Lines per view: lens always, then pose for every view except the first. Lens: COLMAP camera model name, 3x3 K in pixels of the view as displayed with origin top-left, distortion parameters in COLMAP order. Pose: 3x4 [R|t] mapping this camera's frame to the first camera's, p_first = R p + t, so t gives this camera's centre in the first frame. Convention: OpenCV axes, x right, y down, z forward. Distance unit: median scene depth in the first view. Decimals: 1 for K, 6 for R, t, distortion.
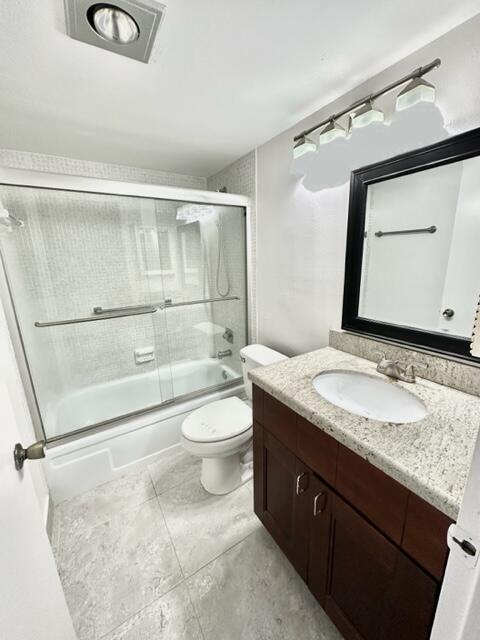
lens RADIAL K [[255.8, 0, 240.0], [0, 255.8, 320.0], [0, 0, 1]] dist [0.000380, -0.000034]
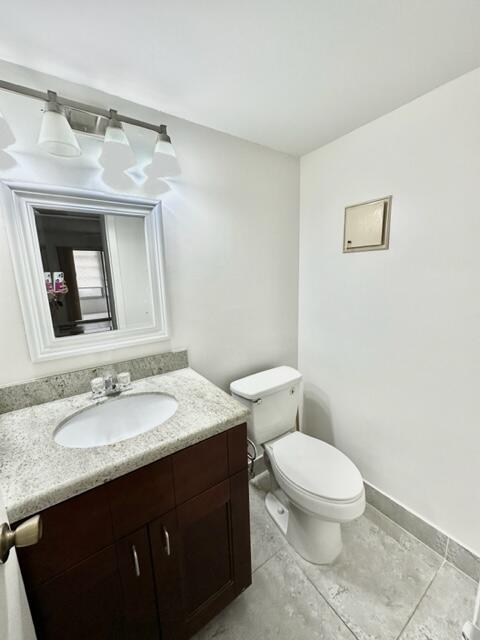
lens RADIAL K [[255.8, 0, 240.0], [0, 255.8, 320.0], [0, 0, 1]] dist [0.000380, -0.000034]
pose [[-0.050999, -0.139198, 0.988951, -0.431669], [0.277238, 0.949346, 0.147920, -0.073528], [-0.959447, 0.281719, -0.009824, 0.486086]]
